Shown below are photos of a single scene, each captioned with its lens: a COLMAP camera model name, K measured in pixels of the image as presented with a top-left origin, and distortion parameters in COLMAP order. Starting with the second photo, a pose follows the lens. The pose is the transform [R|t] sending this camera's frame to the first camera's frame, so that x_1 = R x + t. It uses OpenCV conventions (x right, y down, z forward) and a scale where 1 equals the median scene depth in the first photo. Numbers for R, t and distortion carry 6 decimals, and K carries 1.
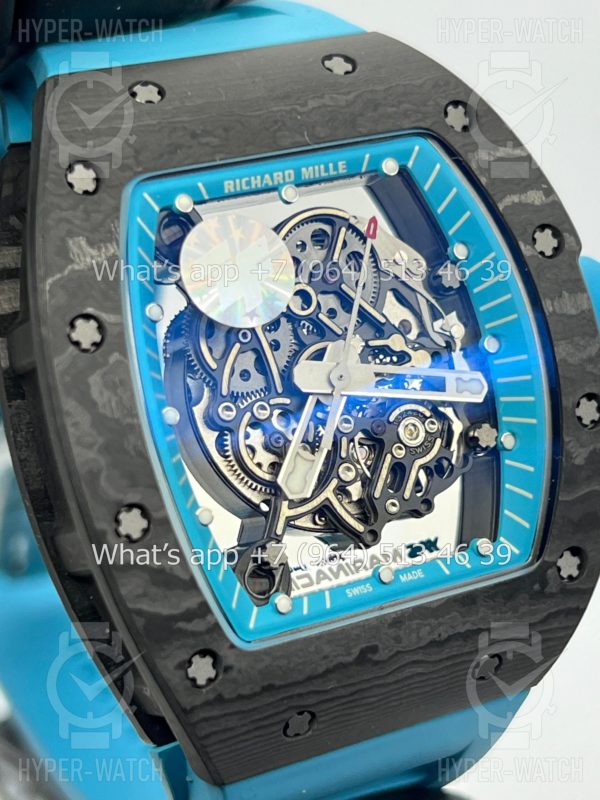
lens RADIAL K [[1912.7, 0, 299.3], [0, 1912.7, 398.6], [0, 0, 1]] dist [0.189756, 0.000000]
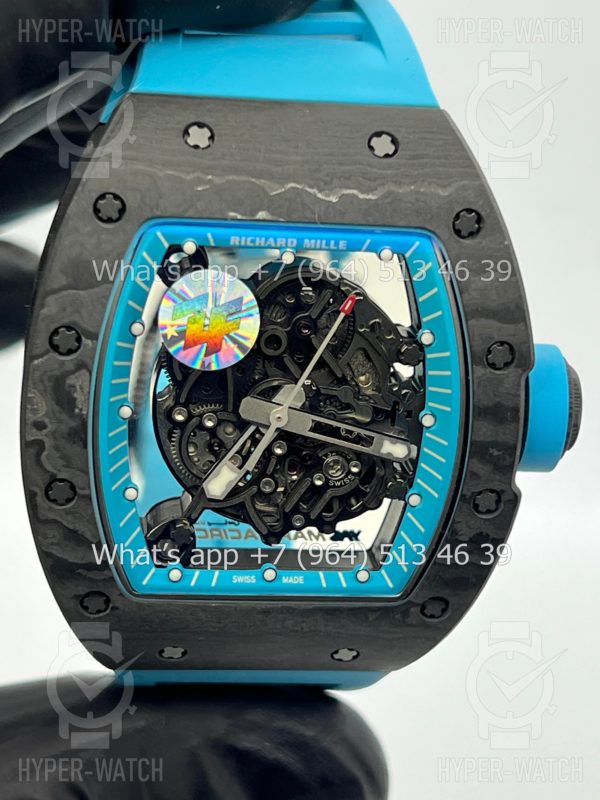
lens RADIAL K [[1912.7, 0, 302.3], [0, 1912.7, 406.8], [0, 0, 1]] dist [0.189756, 0.000000]
pose [[0.912792, 0.357116, -0.198190, 0.267012], [-0.274963, 0.896131, 0.348344, -0.434203], [0.302004, -0.263471, 0.916175, -0.090508]]
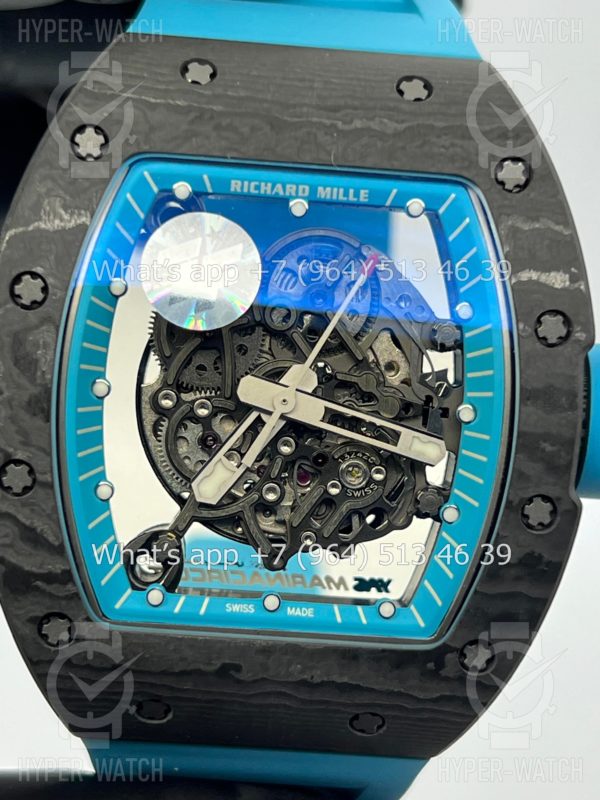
lens RADIAL K [[1912.7, 0, 297.6], [0, 1912.7, 400.2], [0, 0, 1]] dist [0.189756, 0.000000]
pose [[0.886964, 0.309876, -0.342451, 0.363973], [-0.274798, 0.950052, 0.147941, -0.158949], [0.371189, -0.037114, 0.927815, 0.079032]]
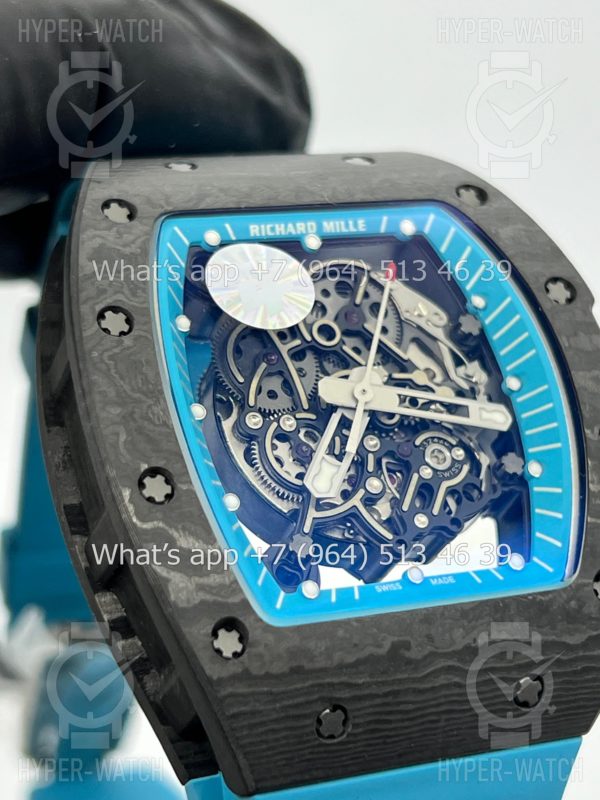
lens RADIAL K [[1912.7, 0, 300.7], [0, 1912.7, 385.5], [0, 0, 1]] dist [0.189756, 0.000000]
pose [[0.997030, -0.045839, -0.061888, 0.051449], [0.020306, 0.931609, -0.362894, 0.358308], [0.074290, 0.360560, 0.929773, 0.029106]]
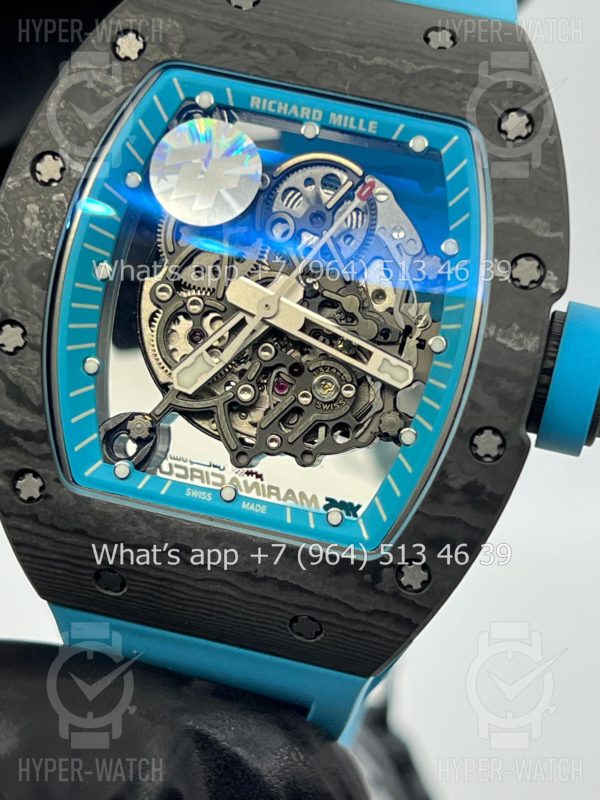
lens RADIAL K [[1912.7, 0, 302.1], [0, 1912.7, 405.7], [0, 0, 1]] dist [0.189756, 0.000000]
pose [[0.769184, 0.408694, -0.491249, 0.571862], [-0.395490, 0.908286, 0.136400, -0.111890], [0.501940, 0.089367, 0.860273, 0.103866]]
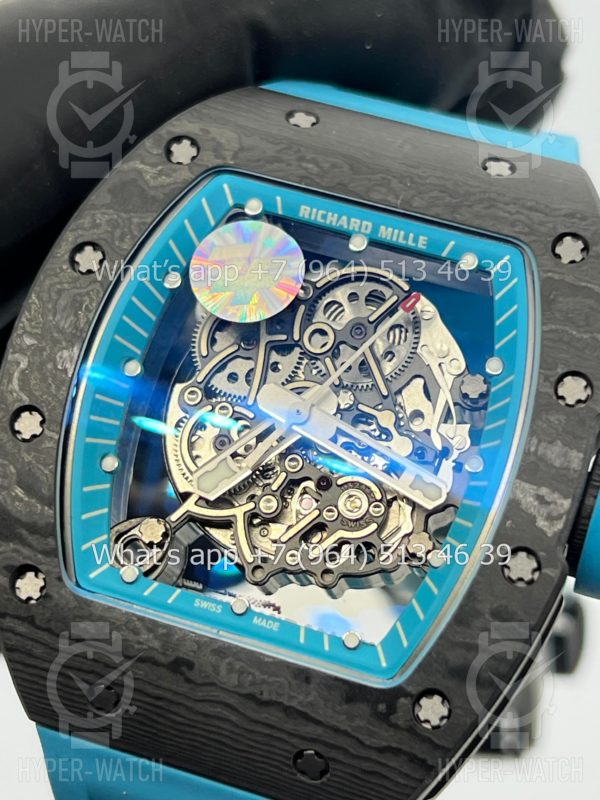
lens RADIAL K [[1912.7, 0, 299.5], [0, 1912.7, 395.0], [0, 0, 1]] dist [0.189756, 0.000000]
pose [[0.714720, 0.348583, -0.606354, 0.621883], [-0.467289, 0.883051, -0.043150, 0.023847], [0.520400, 0.314183, 0.794023, 0.196851]]
